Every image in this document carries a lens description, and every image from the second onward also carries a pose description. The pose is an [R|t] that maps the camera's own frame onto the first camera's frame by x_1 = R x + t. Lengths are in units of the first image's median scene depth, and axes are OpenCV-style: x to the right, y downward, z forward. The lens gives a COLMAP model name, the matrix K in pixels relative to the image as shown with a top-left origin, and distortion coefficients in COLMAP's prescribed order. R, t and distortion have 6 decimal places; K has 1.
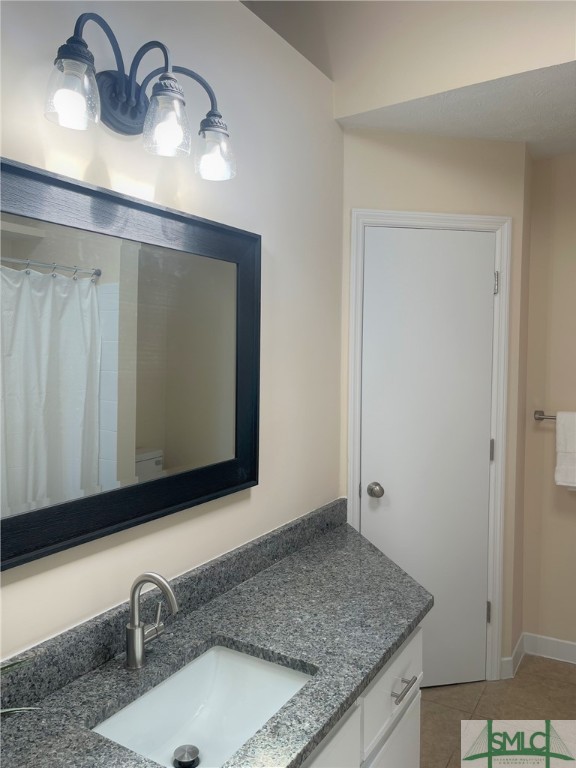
lens RADIAL K [[592.1, 0, 288.0], [0, 592.1, 384.0], [0, 0, 1]] dist [0.040715, -0.003634]
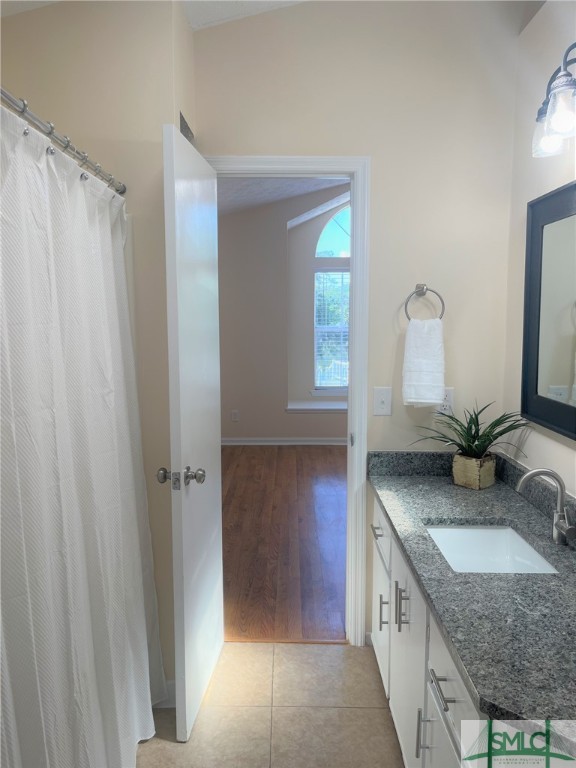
lens RADIAL K [[592.1, 0, 288.0], [0, 592.1, 384.0], [0, 0, 1]] dist [0.040715, -0.003634]
pose [[-0.857478, 0.052081, -0.511878, 0.956722], [-0.033997, 0.986955, 0.157368, -0.059207], [0.513397, 0.152342, -0.844521, 1.853089]]
